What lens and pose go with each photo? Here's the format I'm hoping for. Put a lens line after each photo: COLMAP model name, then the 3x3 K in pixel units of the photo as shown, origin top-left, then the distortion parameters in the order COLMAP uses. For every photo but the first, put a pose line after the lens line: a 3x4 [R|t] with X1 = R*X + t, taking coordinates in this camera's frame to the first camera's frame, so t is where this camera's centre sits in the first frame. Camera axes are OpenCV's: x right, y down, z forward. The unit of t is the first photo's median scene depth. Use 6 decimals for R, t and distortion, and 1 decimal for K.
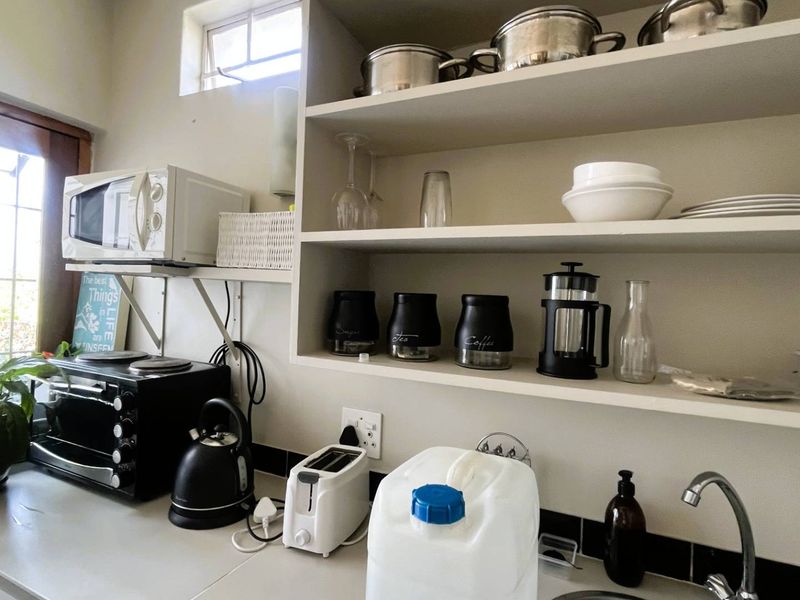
lens RADIAL K [[431.1, 0, 398.5], [0, 431.1, 297.2], [0, 0, 1]] dist [-0.003170, -0.000686]
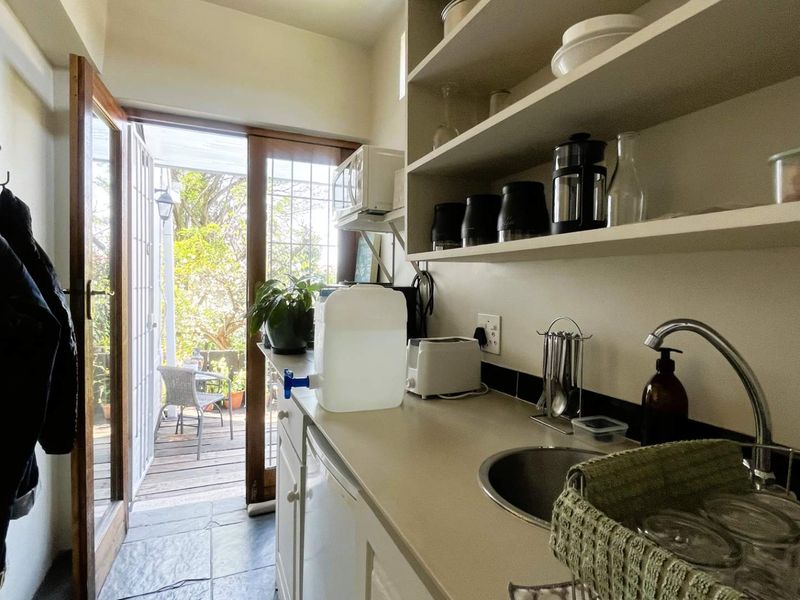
lens RADIAL K [[431.1, 0, 398.5], [0, 431.1, 297.2], [0, 0, 1]] dist [-0.003170, -0.000686]
pose [[0.748111, -0.006578, -0.663541, 0.531461], [0.011448, 0.999930, 0.002995, 0.211580], [0.663475, -0.009836, 0.748134, -0.062436]]
